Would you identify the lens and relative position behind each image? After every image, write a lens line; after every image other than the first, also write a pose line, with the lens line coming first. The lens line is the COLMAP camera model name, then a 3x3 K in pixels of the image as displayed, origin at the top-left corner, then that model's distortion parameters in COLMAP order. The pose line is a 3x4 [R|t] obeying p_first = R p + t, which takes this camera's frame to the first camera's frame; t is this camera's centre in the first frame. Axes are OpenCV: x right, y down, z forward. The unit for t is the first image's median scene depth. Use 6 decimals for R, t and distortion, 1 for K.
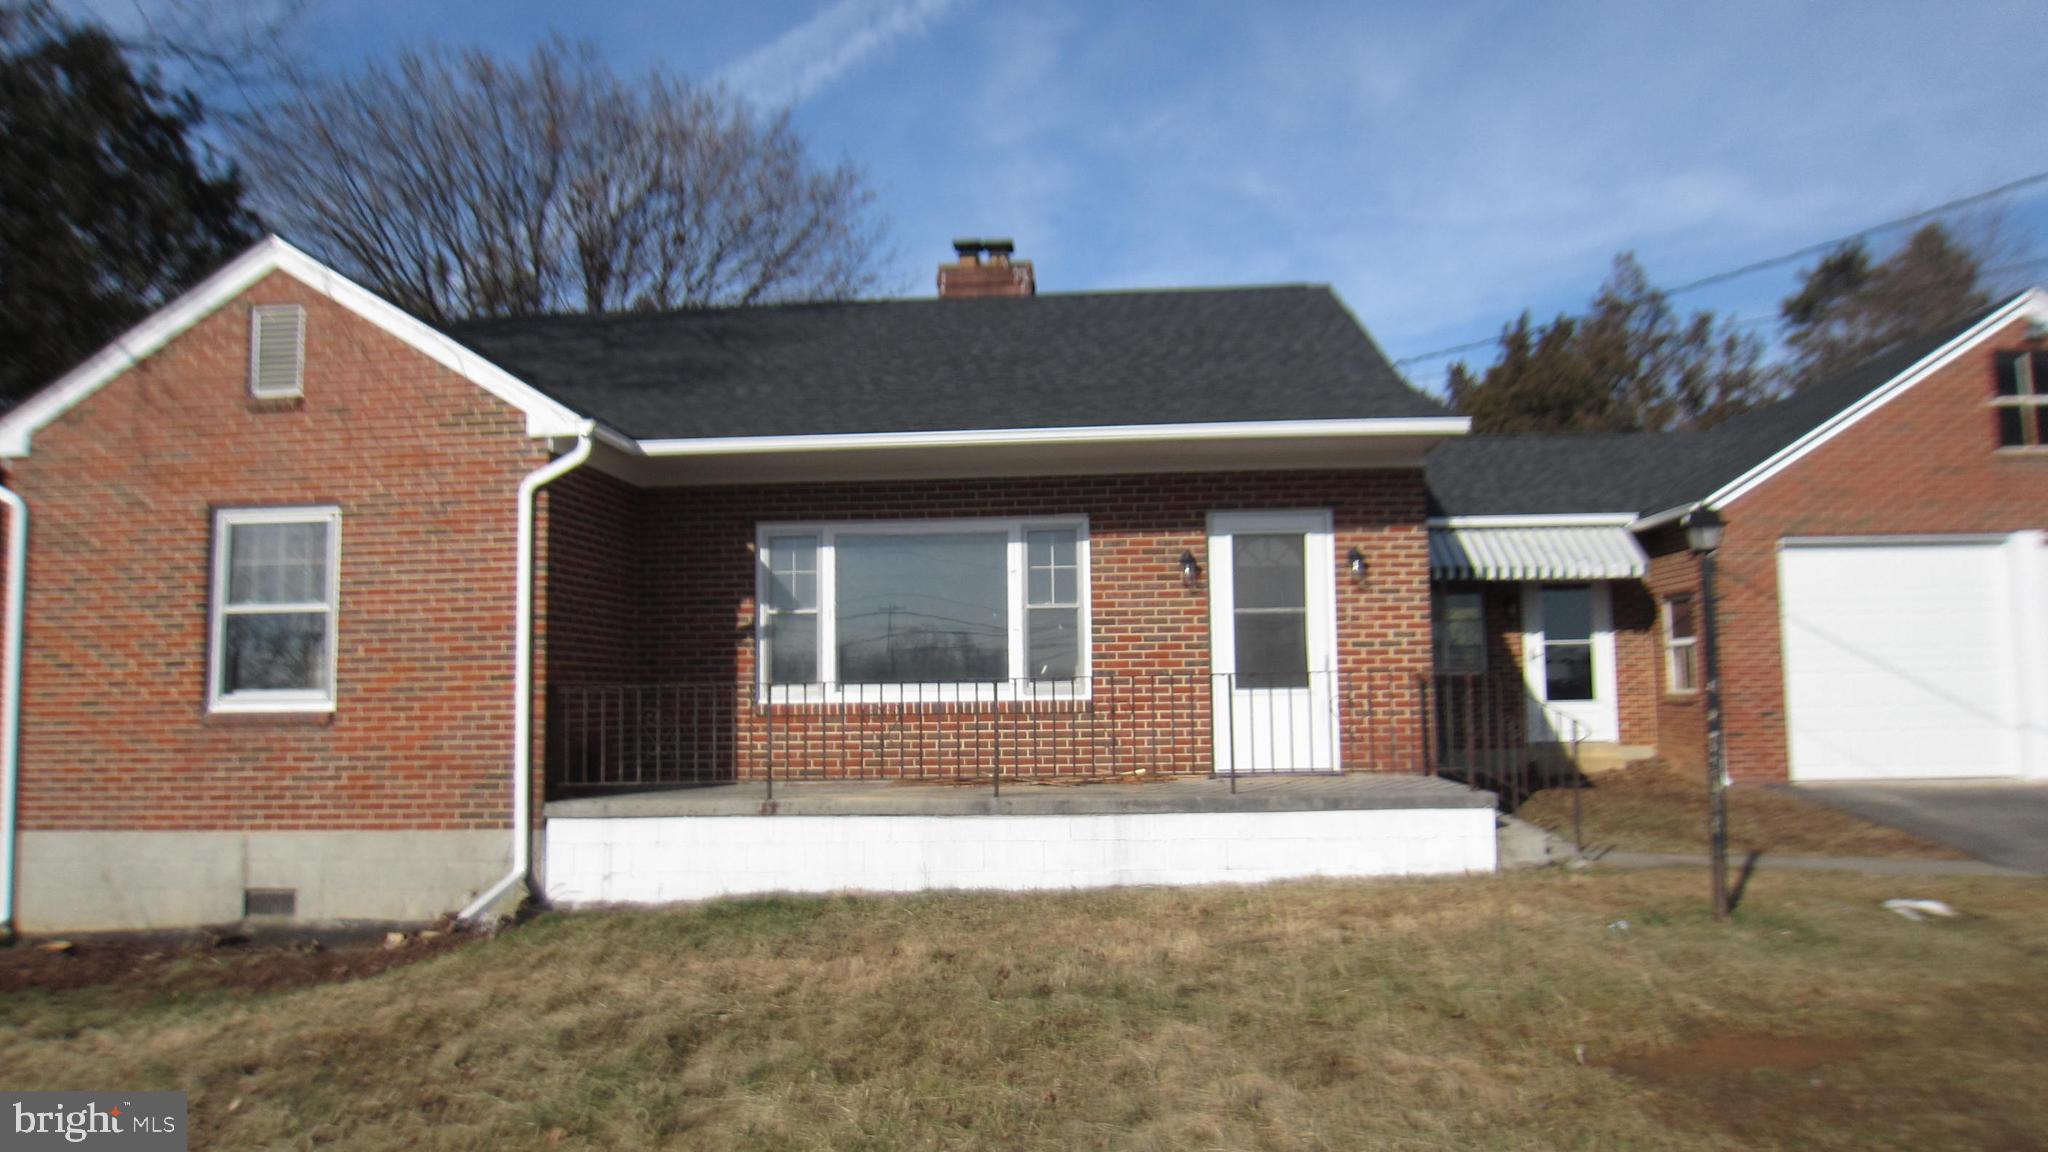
lens RADIAL K [[1440.2, 0, 1023.9], [0, 1440.2, 558.3], [0, 0, 1]] dist [-0.061287, 0.024965]
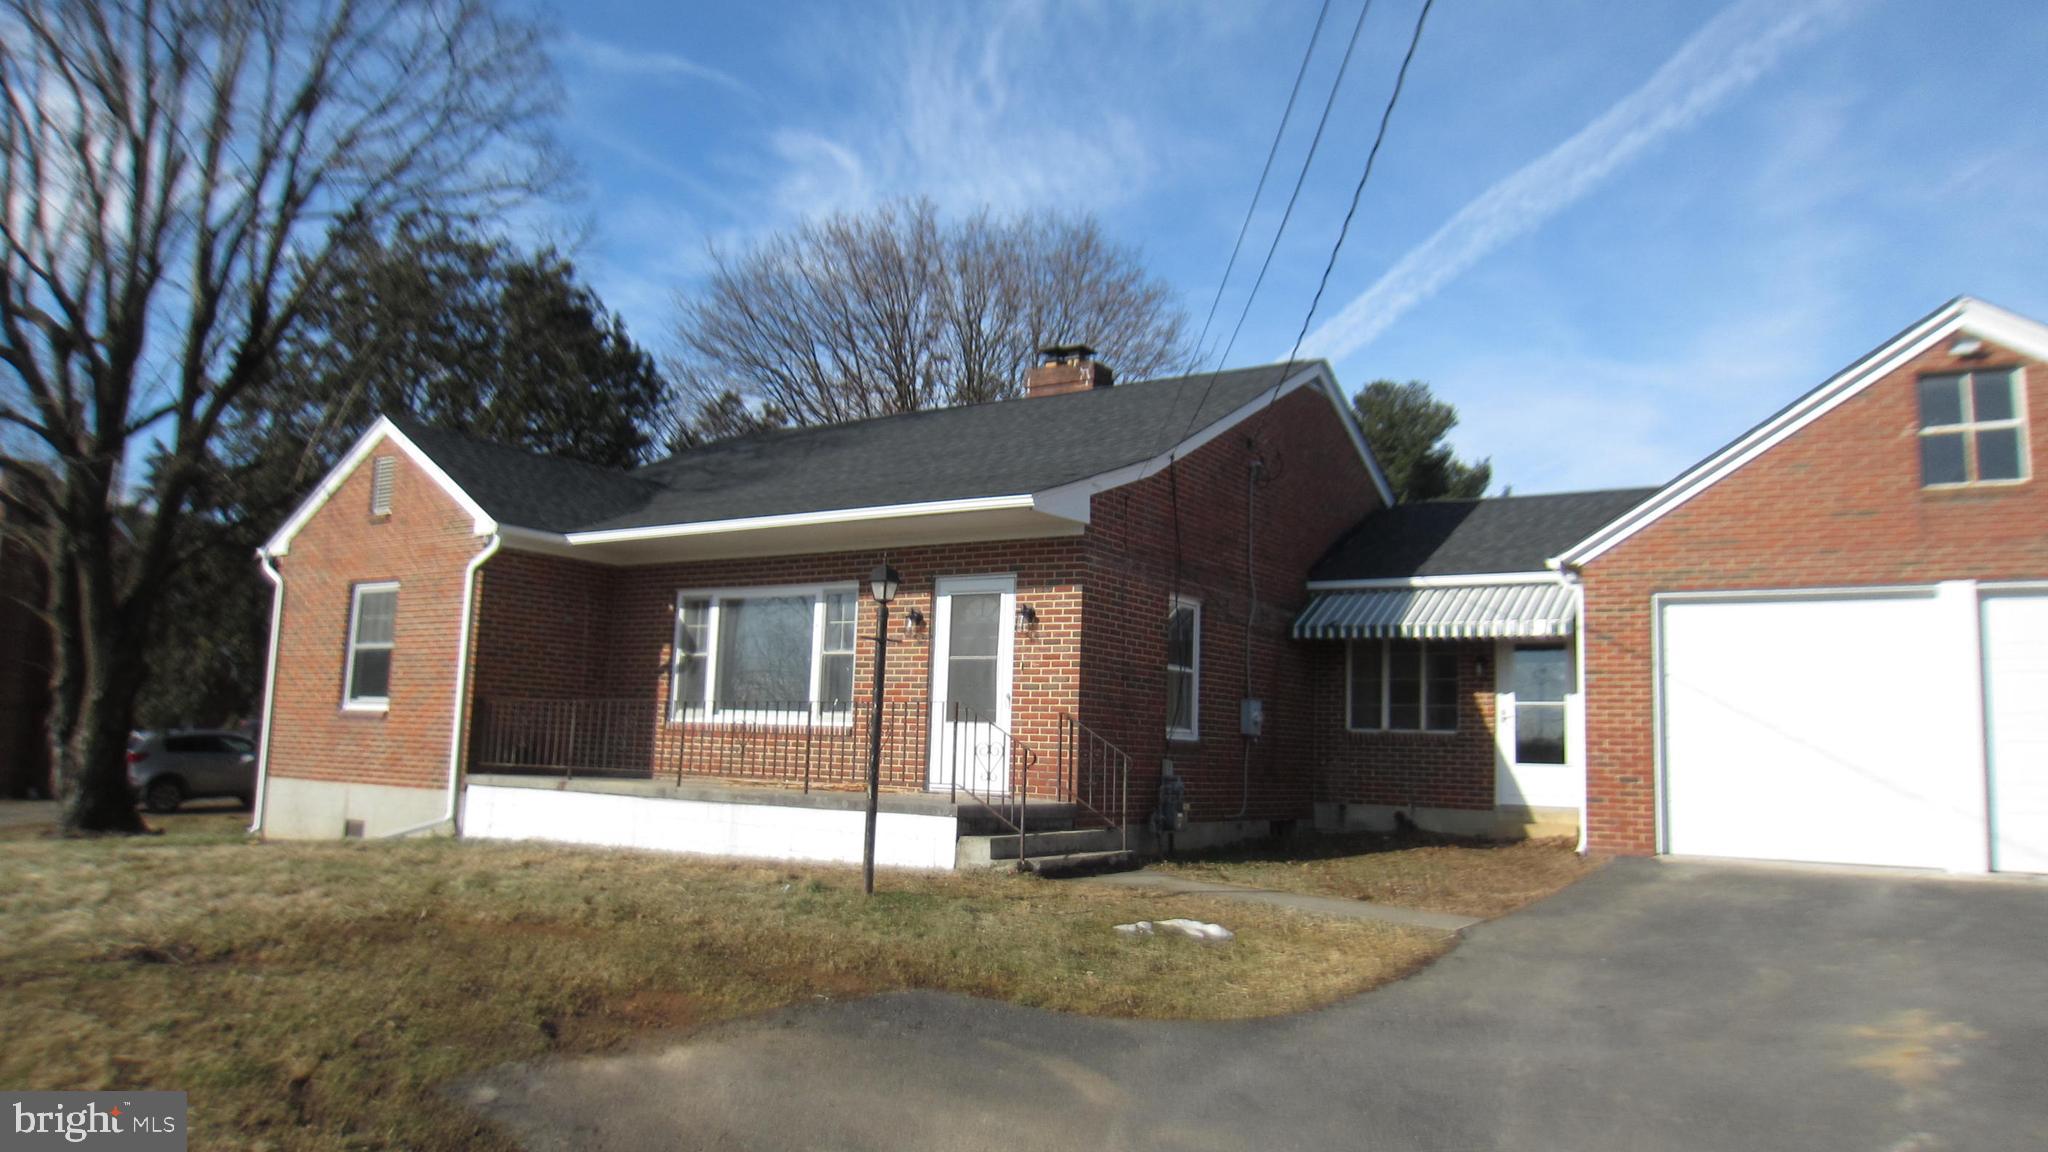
lens RADIAL K [[1440.2, 0, 1023.9], [0, 1440.2, 558.3], [0, 0, 1]] dist [-0.061287, 0.024965]
pose [[0.866994, -0.022952, -0.497790, 0.813100], [-0.001768, 0.998791, -0.049132, 0.012390], [0.498315, 0.043477, 0.865905, -0.026787]]
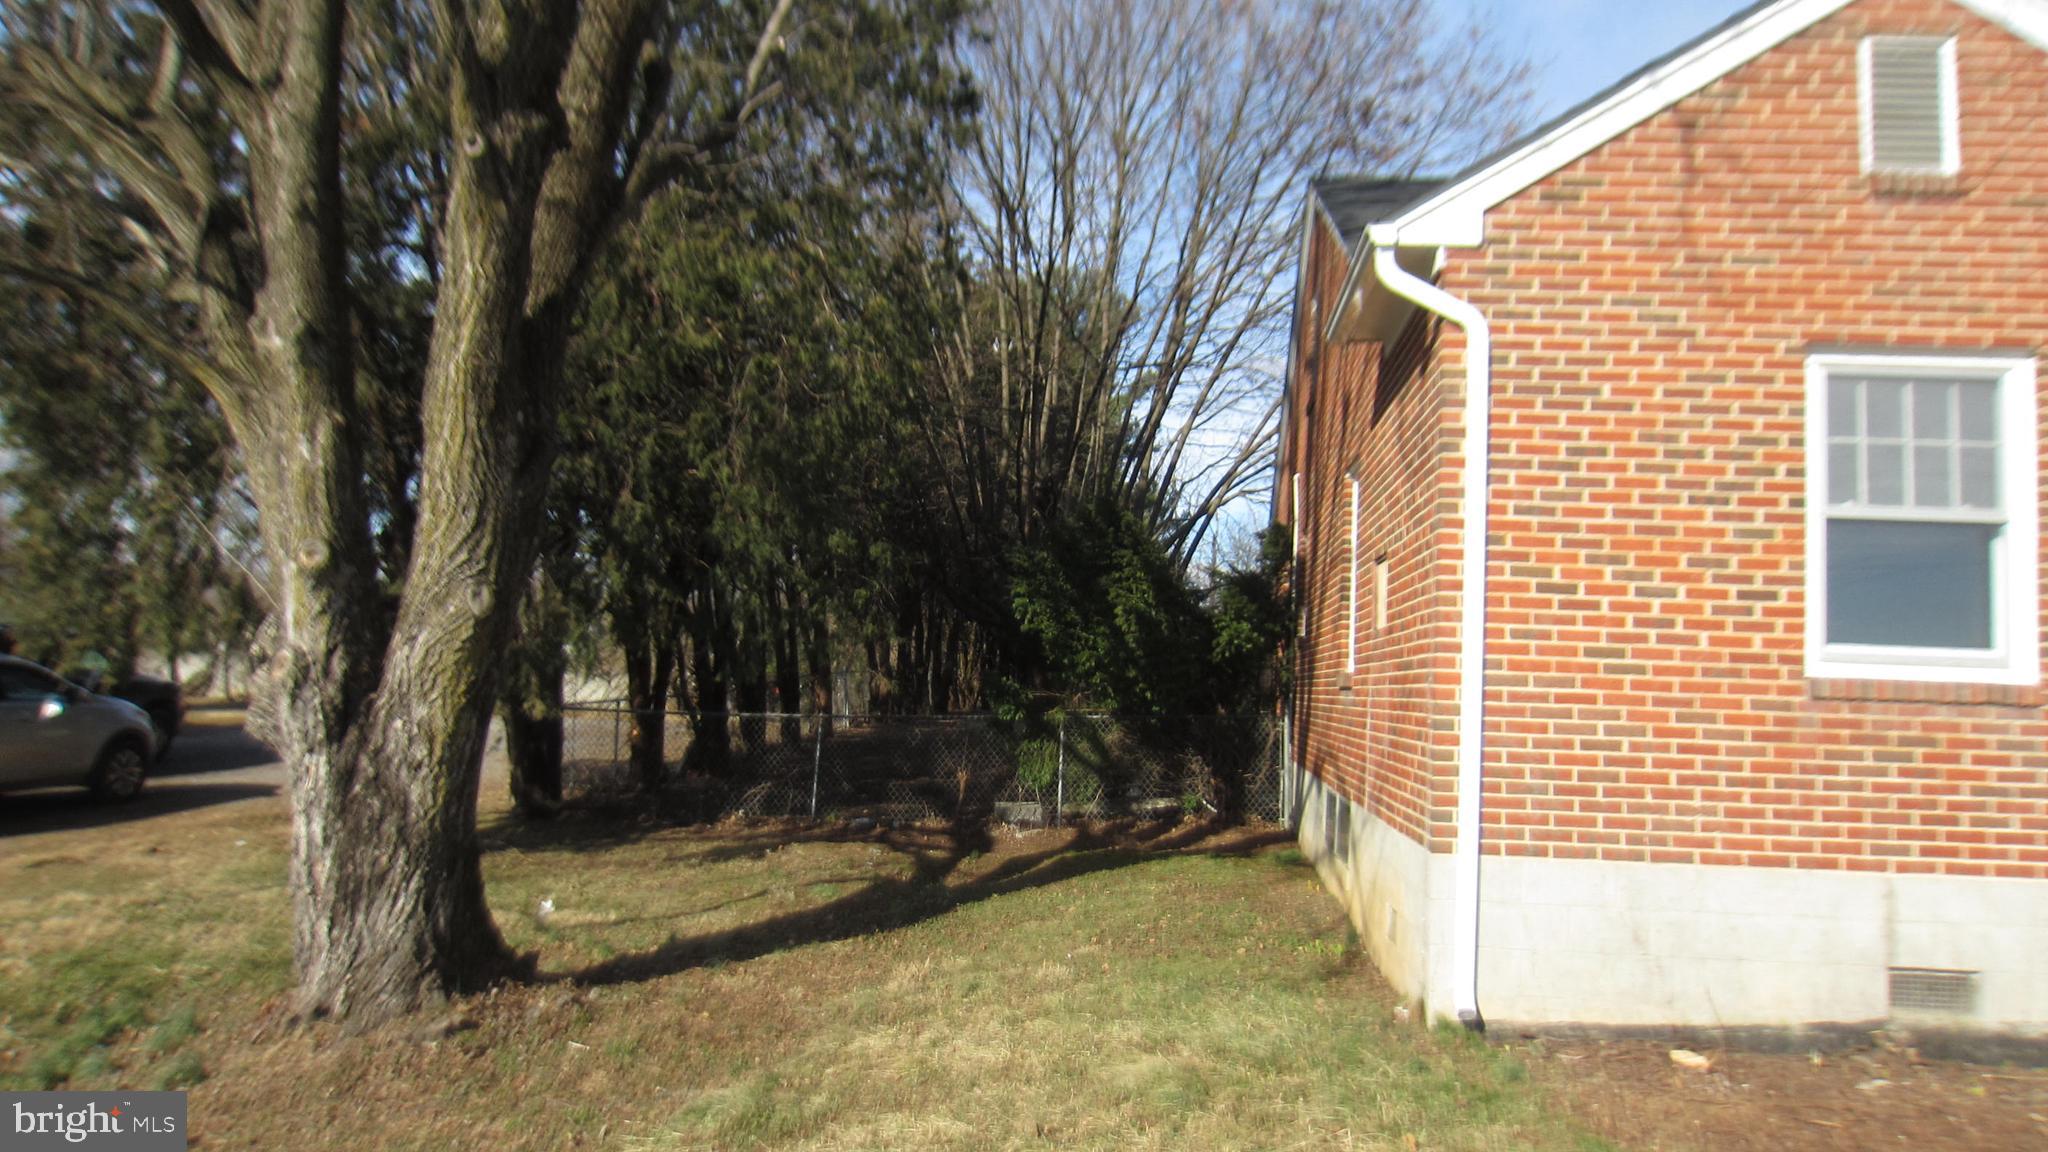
lens RADIAL K [[1440.2, 0, 1023.9], [0, 1440.2, 558.3], [0, 0, 1]] dist [-0.061287, 0.024965]
pose [[0.997618, 0.054638, -0.042117, -0.793249], [-0.054531, 0.998505, 0.003686, 0.065335], [0.042255, -0.001381, 0.999106, 0.326757]]
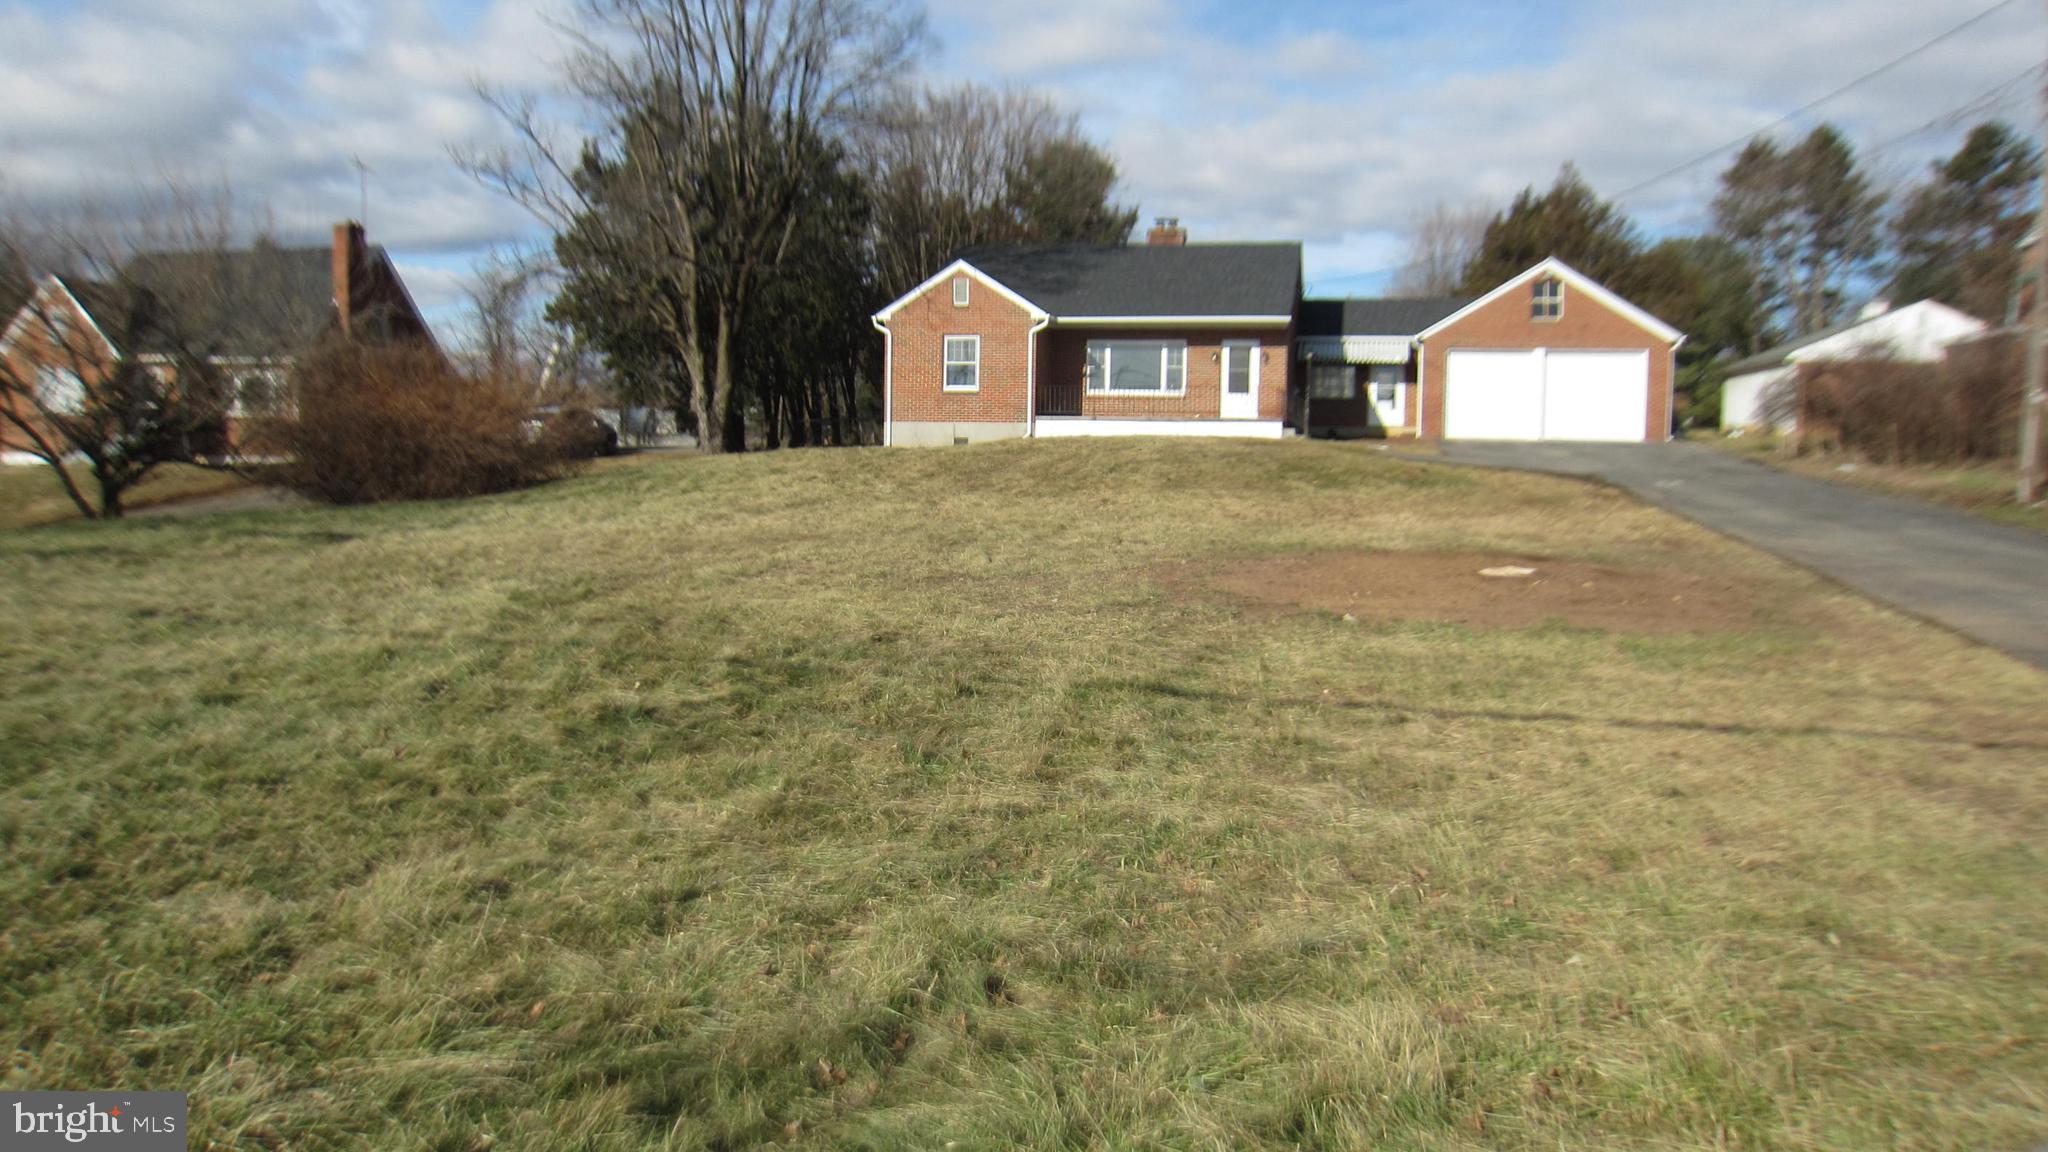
lens RADIAL K [[1440.2, 0, 1023.9], [0, 1440.2, 558.3], [0, 0, 1]] dist [-0.061287, 0.024965]
pose [[0.987570, 0.043008, -0.151184, 0.201132], [-0.017045, 0.985469, 0.169001, -0.089457], [0.156255, -0.164323, 0.973952, -2.422627]]
